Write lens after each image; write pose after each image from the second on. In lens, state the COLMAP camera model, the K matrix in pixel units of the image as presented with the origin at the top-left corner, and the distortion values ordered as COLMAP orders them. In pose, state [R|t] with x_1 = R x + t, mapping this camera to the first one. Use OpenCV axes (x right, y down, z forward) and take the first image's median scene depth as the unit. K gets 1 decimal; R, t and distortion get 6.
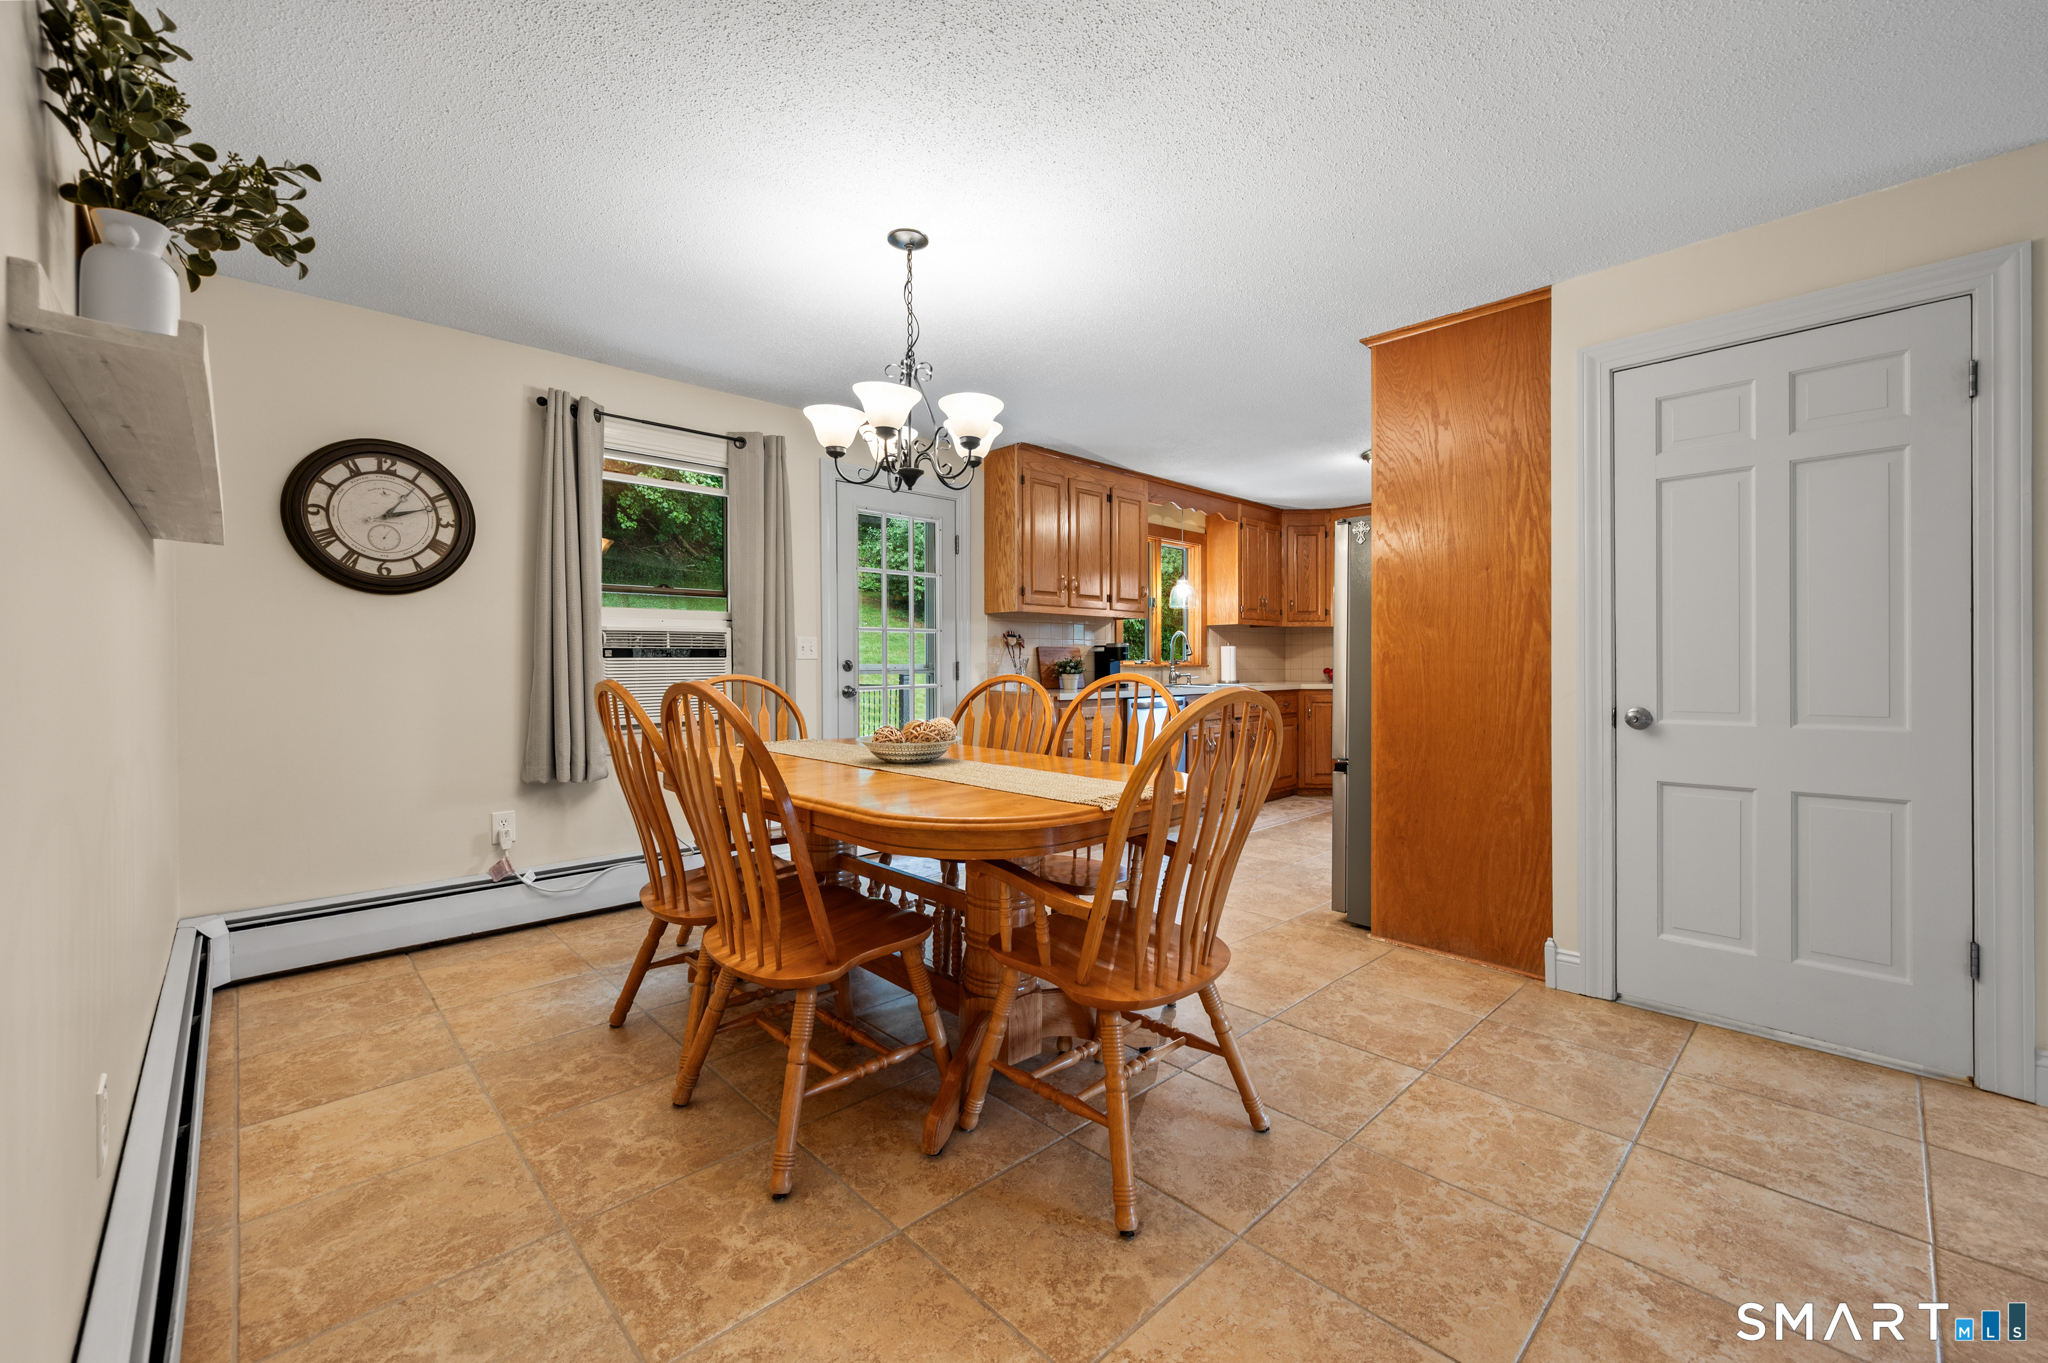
lens RADIAL K [[818.2, 0, 1026.2], [0, 818.2, 668.4], [0, 0, 1]] dist [-0.001148, -0.000618]
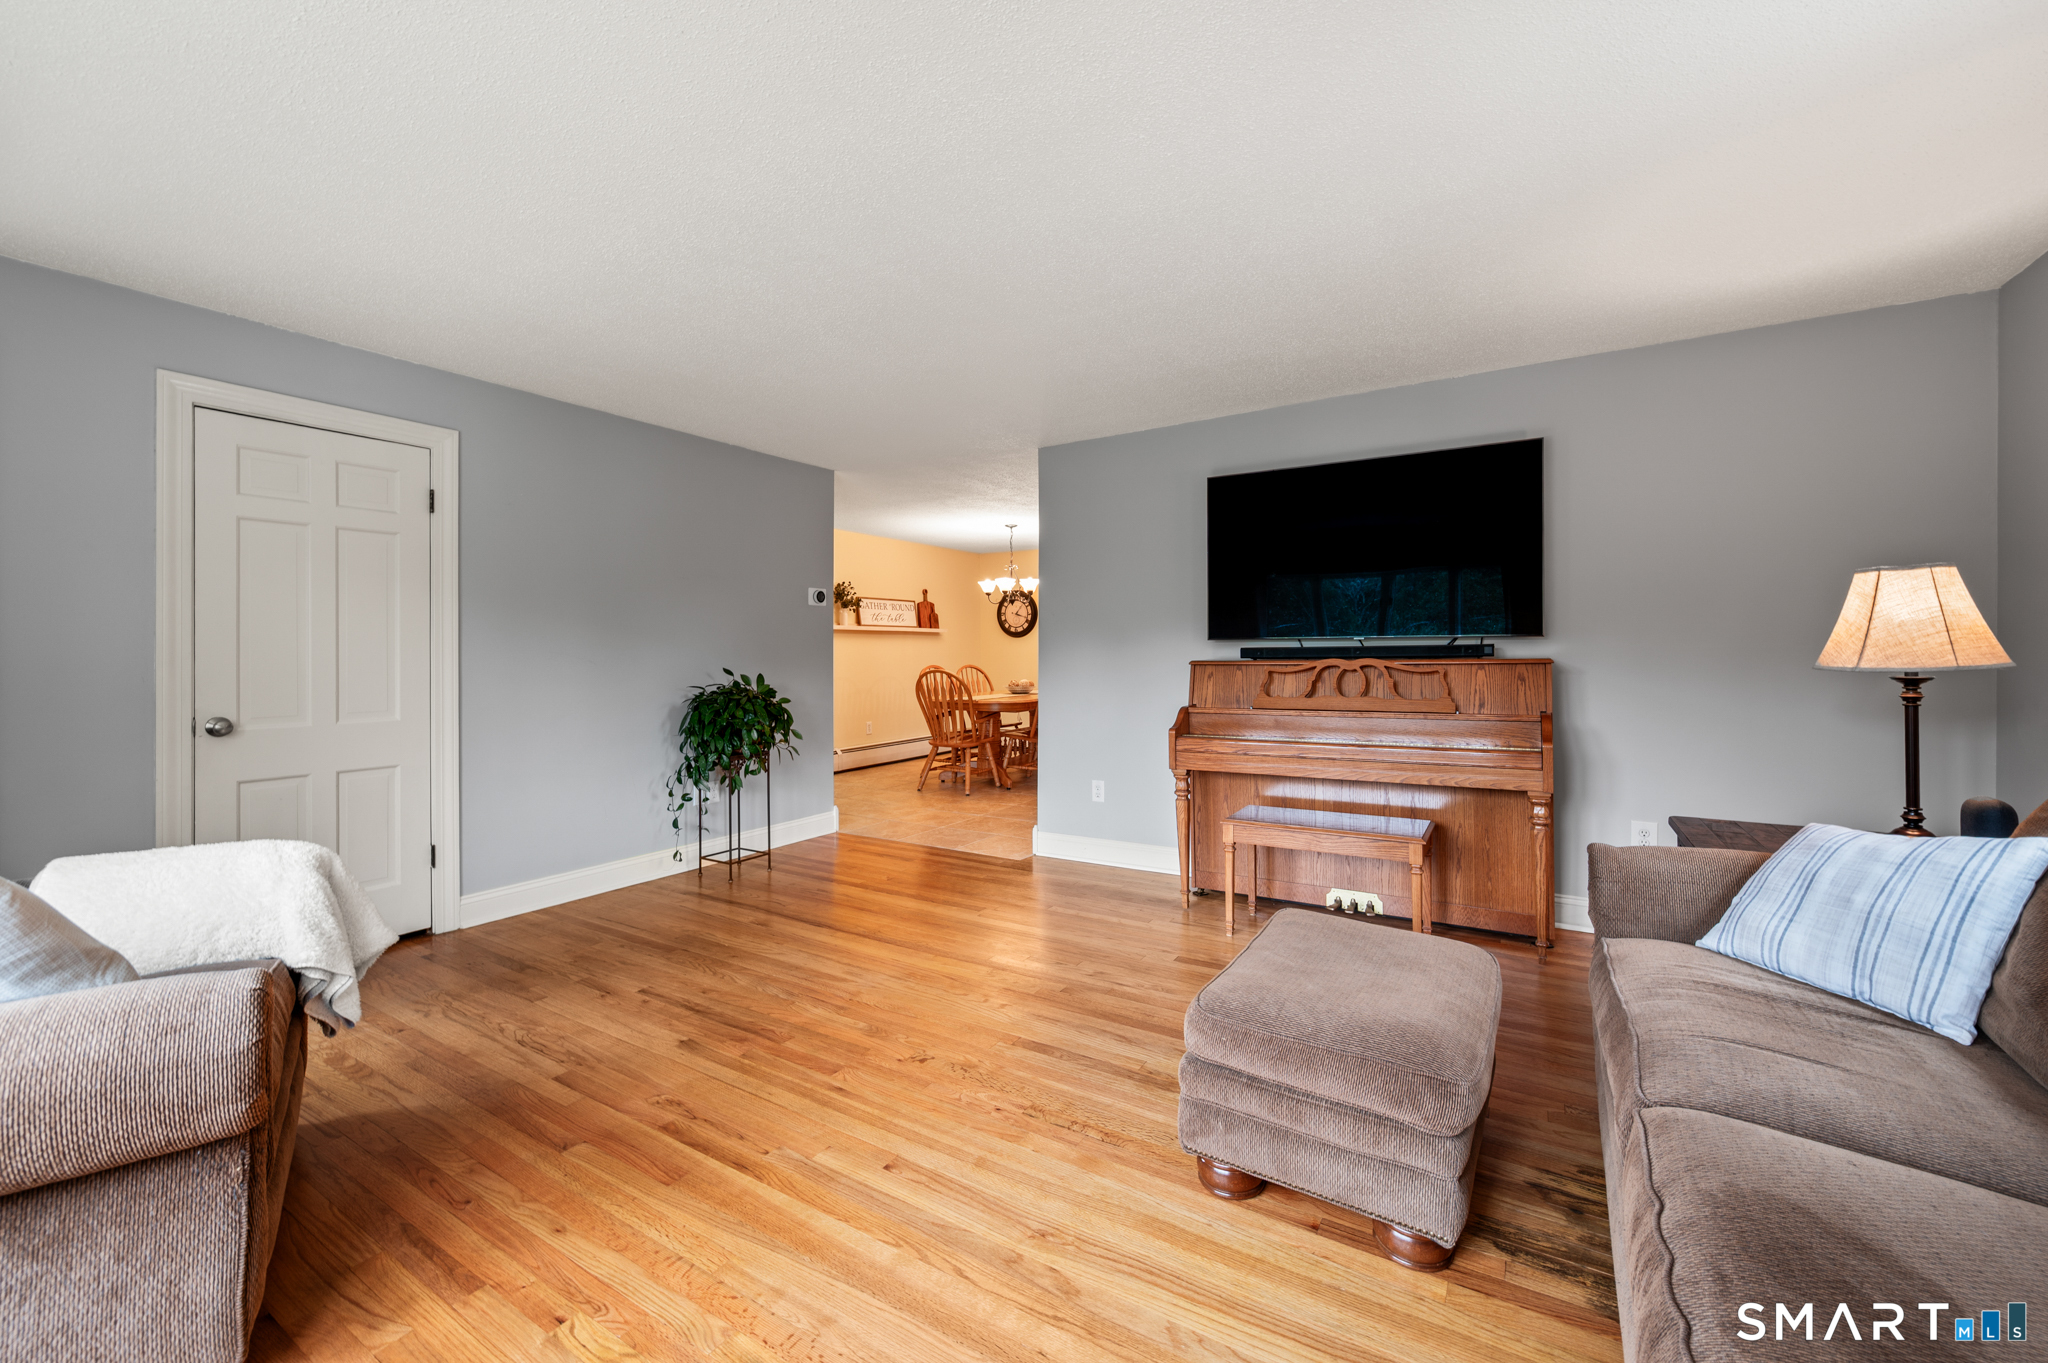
lens RADIAL K [[818.2, 0, 1036.8], [0, 818.2, 642.5], [0, 0, 1]] dist [-0.001148, -0.000618]
pose [[0.257900, -0.009927, -0.966121, 2.399958], [-0.000182, 0.999947, -0.010323, -0.037311], [0.966172, 0.002838, 0.257885, 0.240326]]
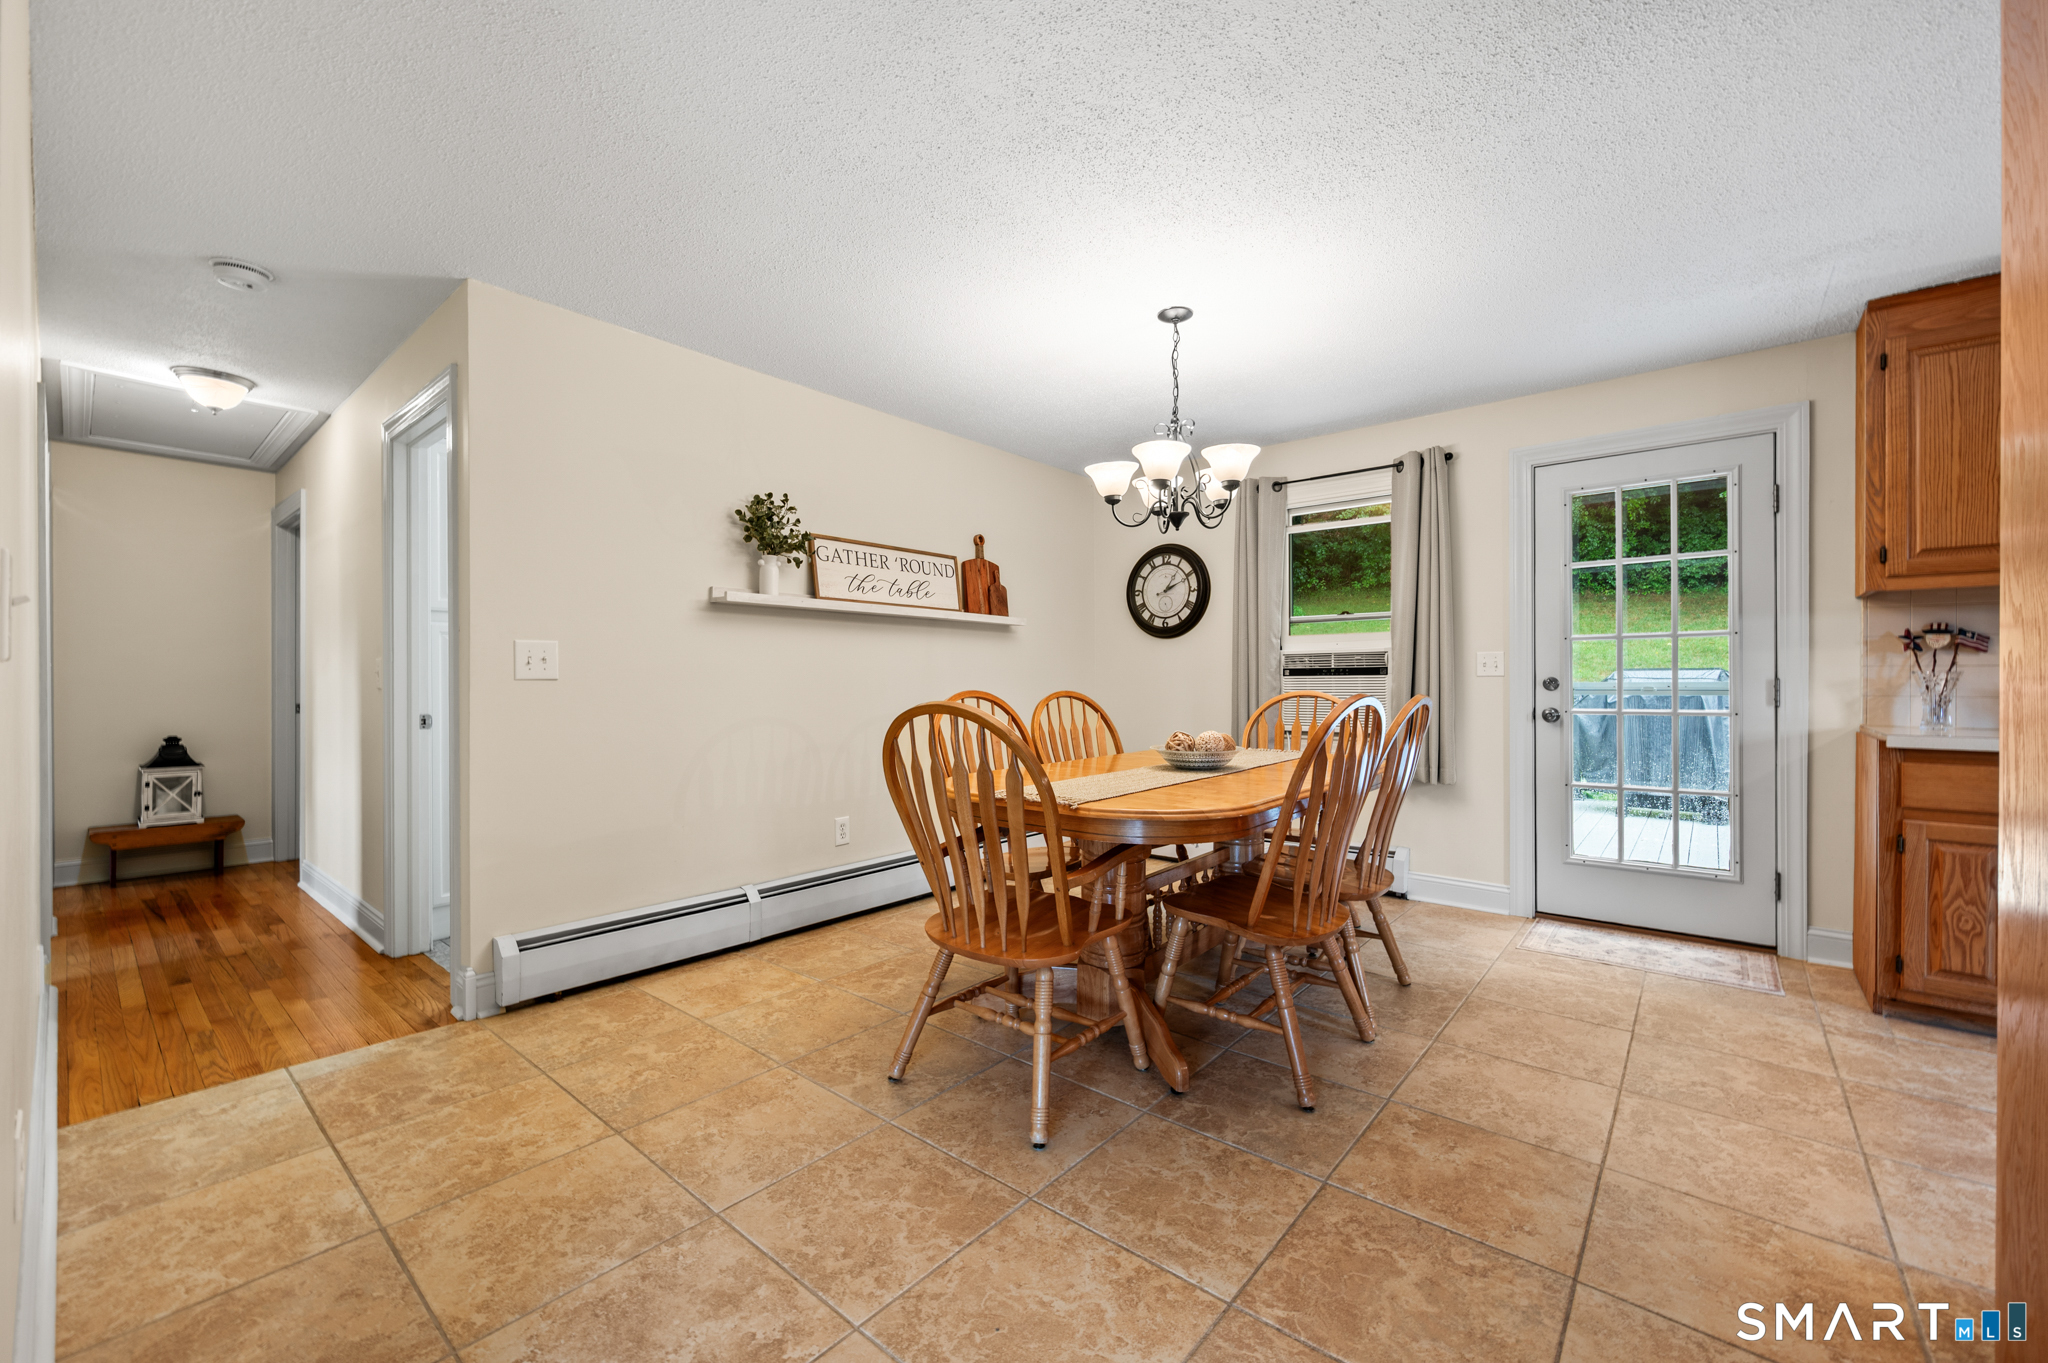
lens RADIAL K [[818.2, 0, 1032.3], [0, 818.2, 684.5], [0, 0, 1]] dist [-0.001148, -0.000618]
pose [[0.110692, 0.005172, -0.993841, 0.816054], [-0.005830, 0.999973, 0.004555, -0.004388], [0.993838, 0.005290, 0.110720, 0.558994]]
